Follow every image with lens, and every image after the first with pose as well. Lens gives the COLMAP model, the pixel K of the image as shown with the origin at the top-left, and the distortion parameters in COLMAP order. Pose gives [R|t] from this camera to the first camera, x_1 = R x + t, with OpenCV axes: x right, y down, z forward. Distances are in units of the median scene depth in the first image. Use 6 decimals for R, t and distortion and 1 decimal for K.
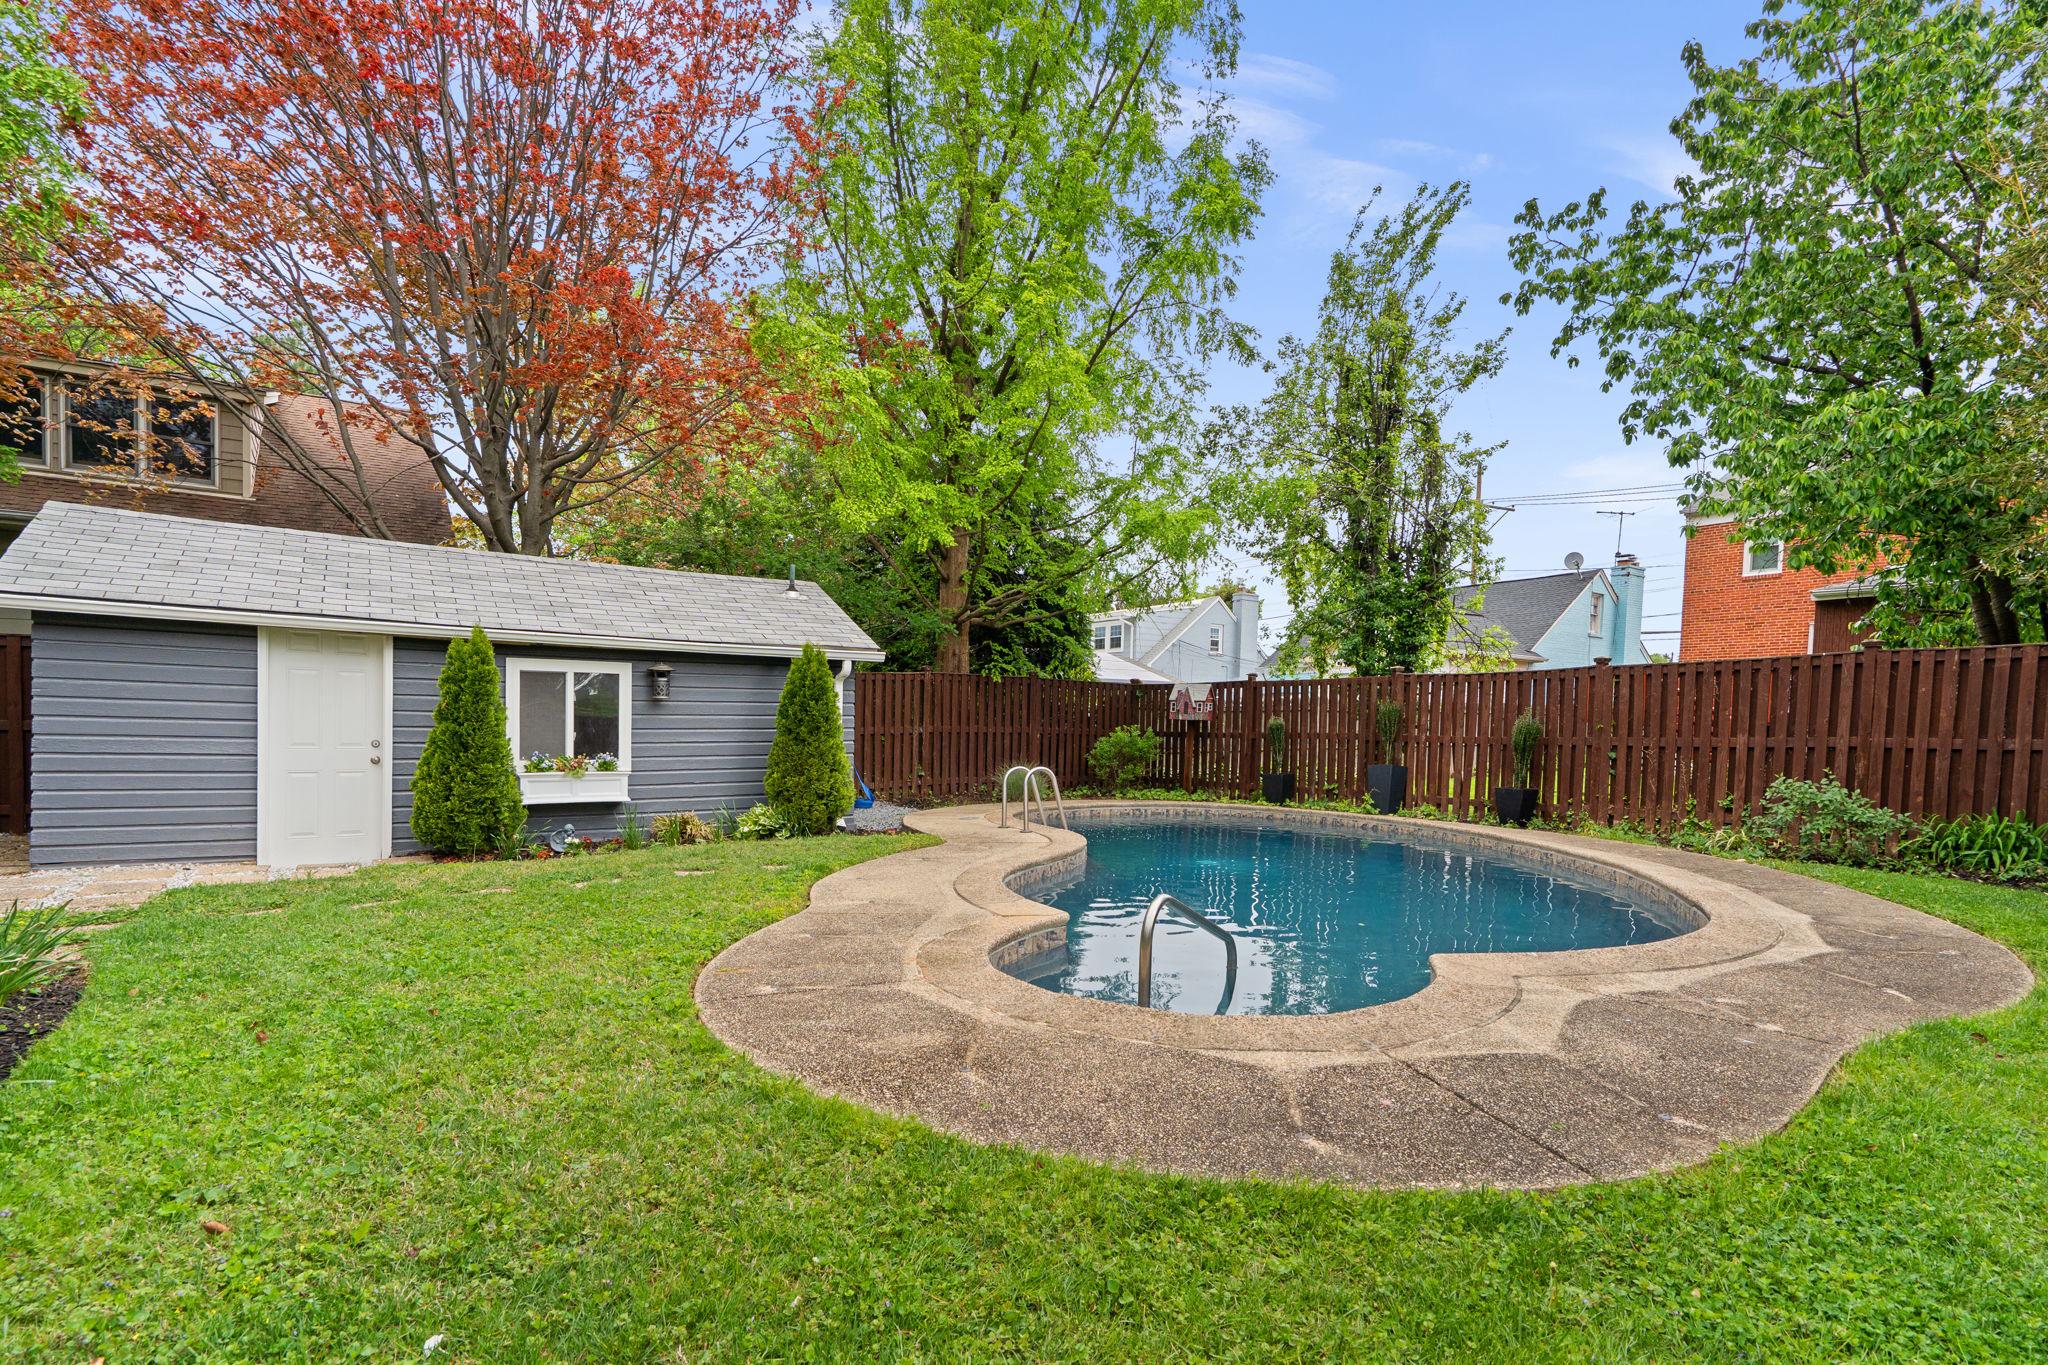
lens RADIAL K [[961.8, 0, 1024.2], [0, 961.8, 767.6], [0, 0, 1]] dist [-0.002913, -0.000282]
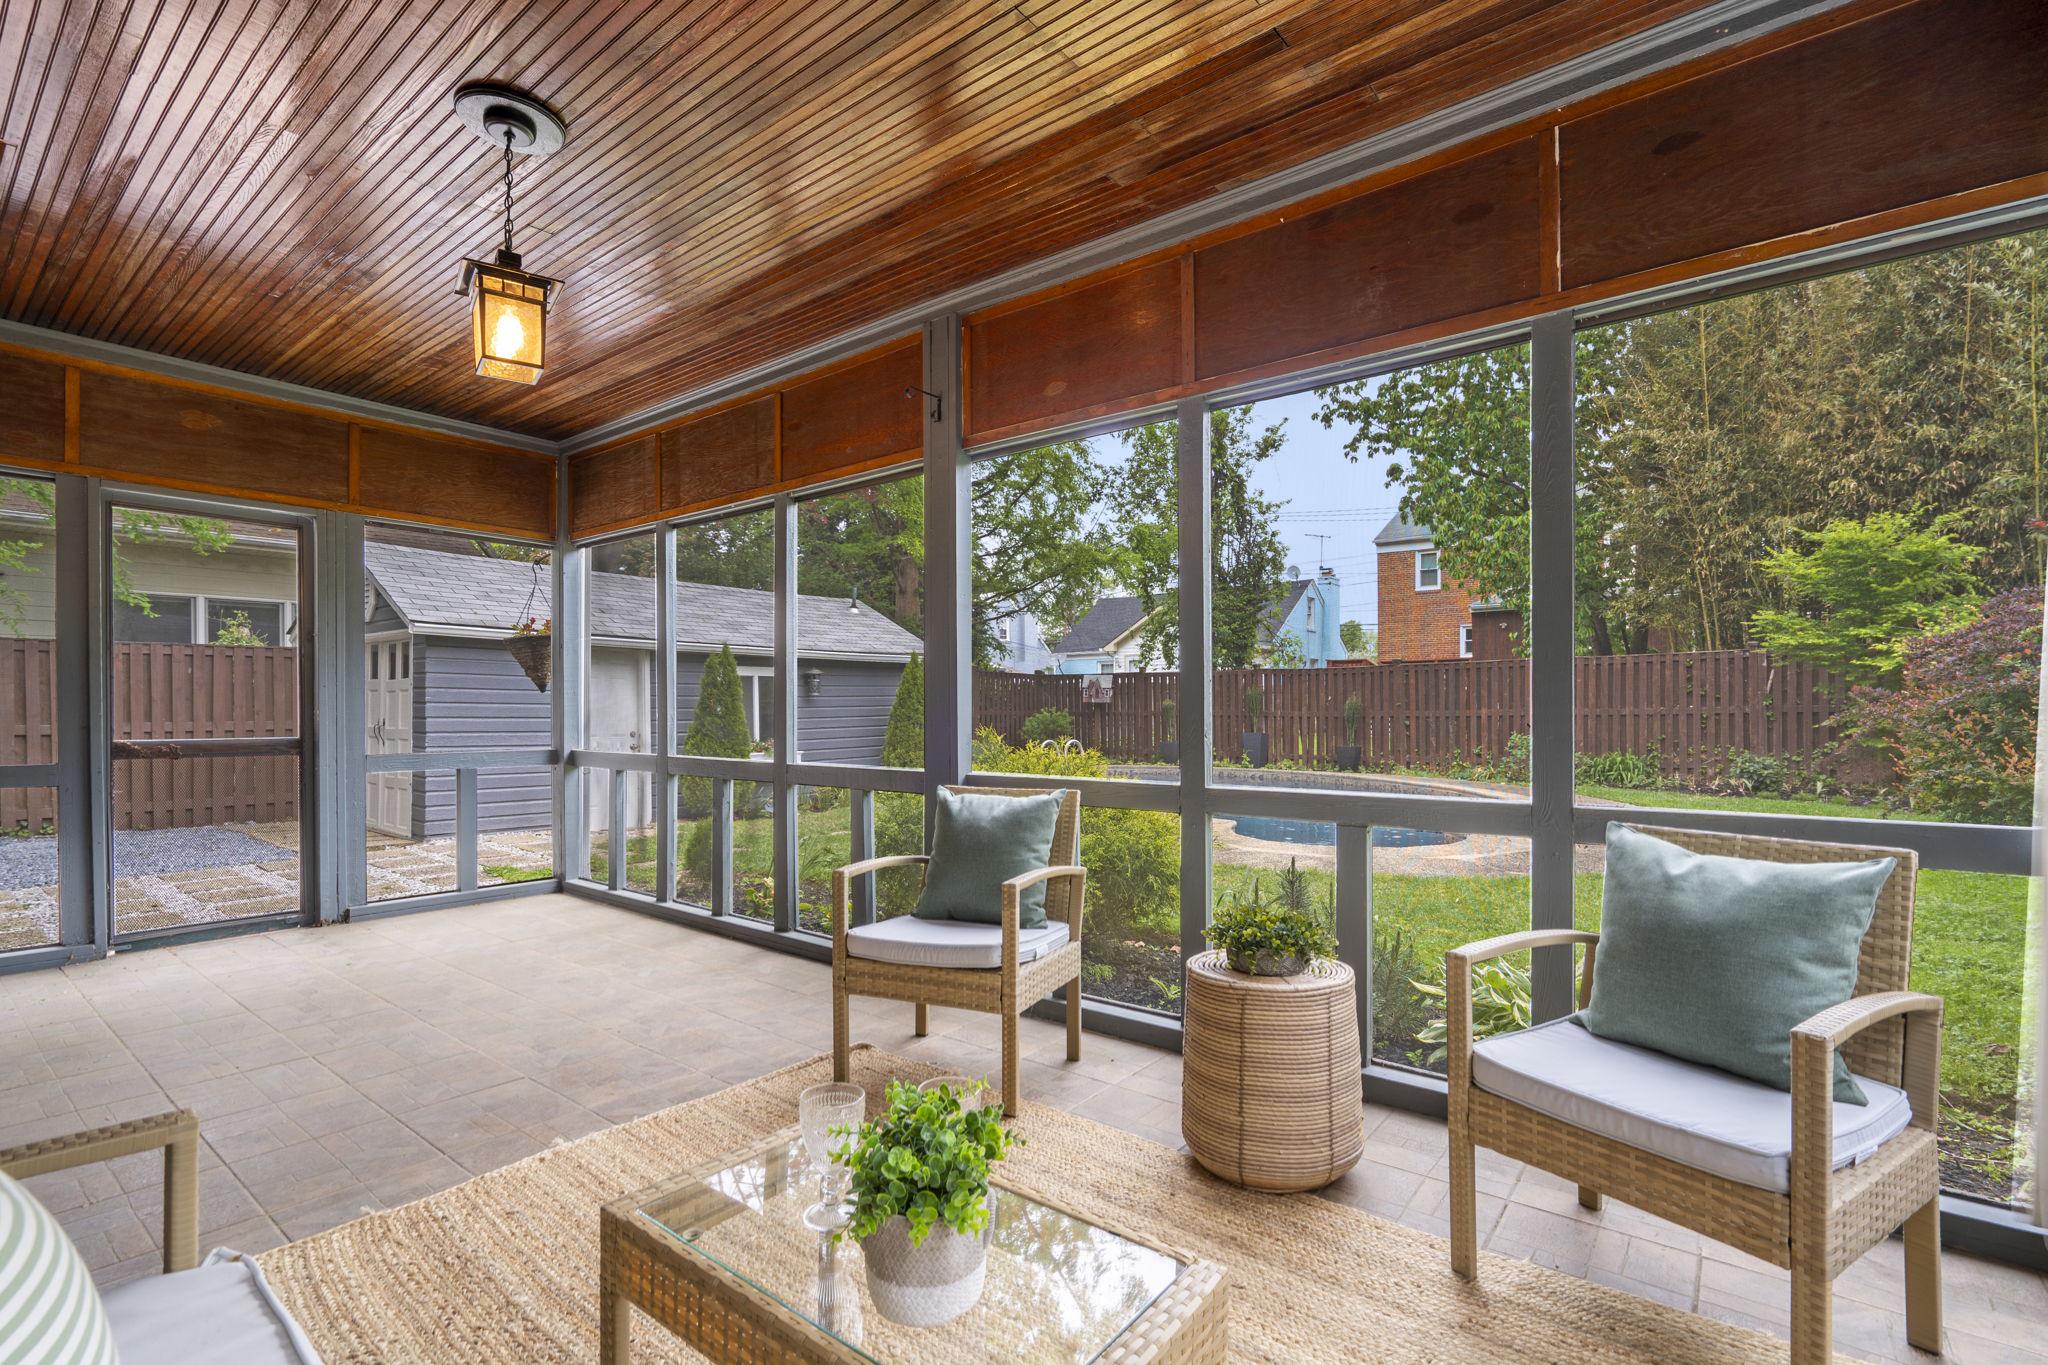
lens RADIAL K [[934.4, 0, 1023.9], [0, 934.4, 680.8], [0, 0, 1]] dist [-0.001083, 0.001007]
pose [[0.958703, -0.008686, 0.284276, -0.384889], [0.027862, 0.997594, -0.063484, -0.001703], [-0.283040, 0.068783, 0.956638, -0.251897]]
